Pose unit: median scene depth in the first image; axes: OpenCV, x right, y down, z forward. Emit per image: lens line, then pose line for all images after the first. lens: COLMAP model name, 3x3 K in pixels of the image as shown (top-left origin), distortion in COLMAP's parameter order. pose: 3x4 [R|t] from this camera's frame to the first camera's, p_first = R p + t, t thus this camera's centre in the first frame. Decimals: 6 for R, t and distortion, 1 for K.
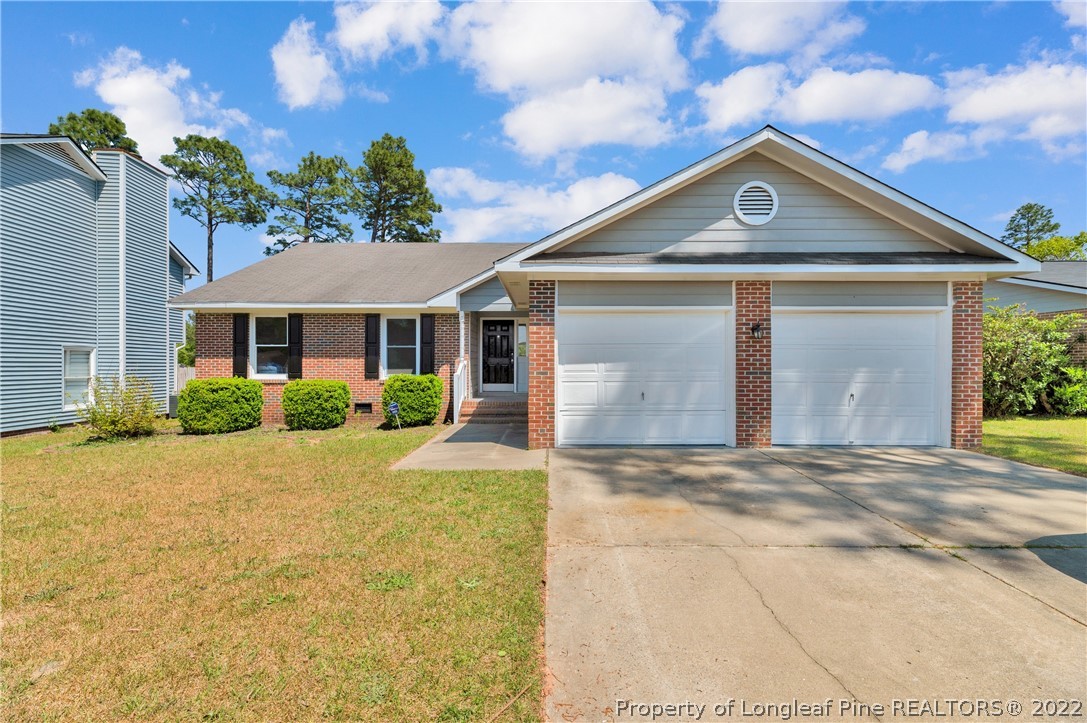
lens RADIAL K [[461.5, 0, 543.3], [0, 461.5, 368.7], [0, 0, 1]] dist [-0.003535, 0.001354]
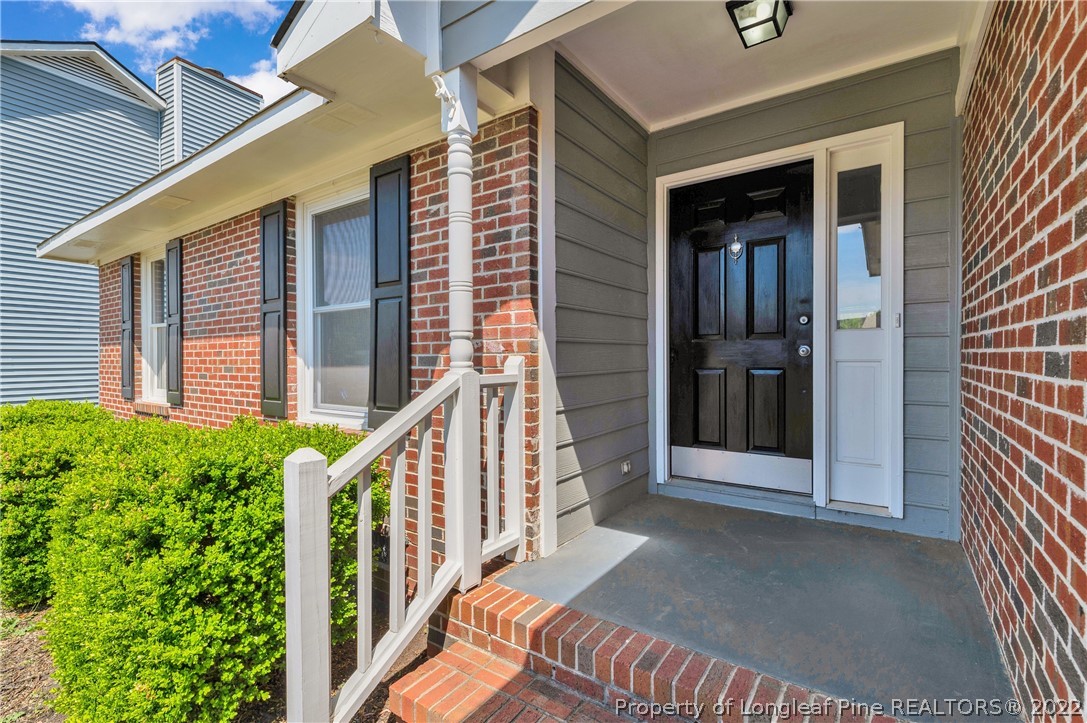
lens RADIAL K [[492.8, 0, 539.2], [0, 492.8, 360.8], [0, 0, 1]] dist [-0.000164, -0.000112]
pose [[0.833723, -0.003282, -0.552173, -0.050857], [0.007487, 0.999958, 0.005360, -0.017384], [0.552132, -0.008603, 0.833712, 0.861736]]
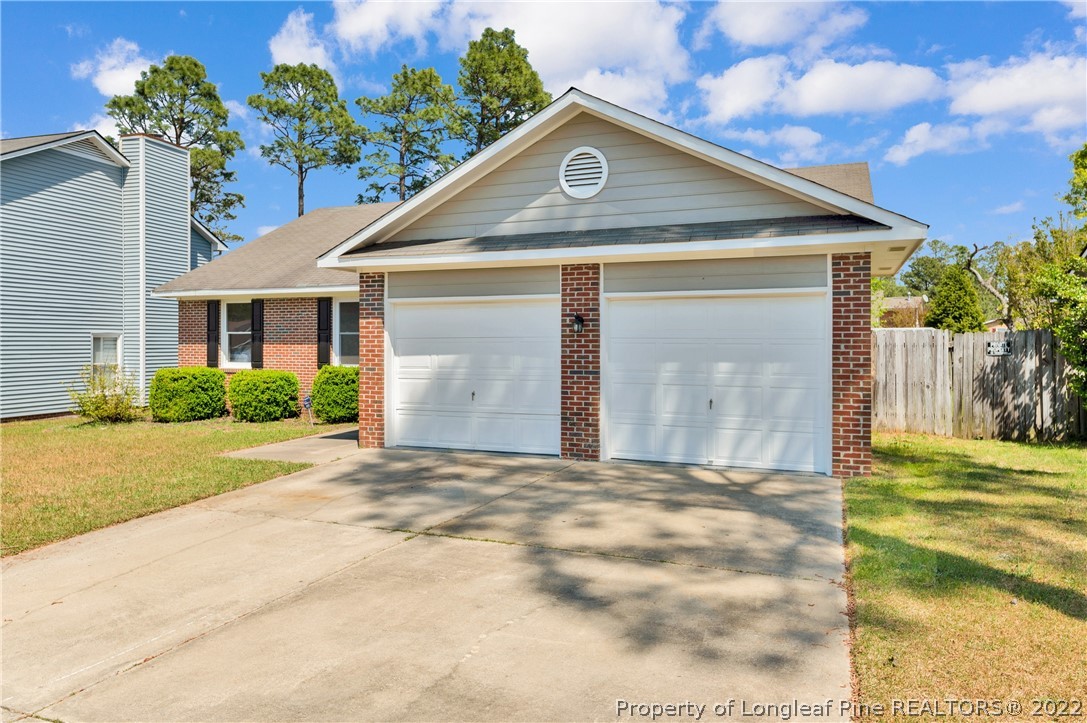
lens RADIAL K [[735.3, 0, 538.1], [0, 735.3, 349.9], [0, 0, 1]] dist [0.012458, -0.013437]
pose [[0.927509, 0.002694, -0.373792, 0.597938], [-0.000303, 0.999979, 0.006455, -0.027301], [0.373802, -0.005874, 0.927490, -0.194758]]
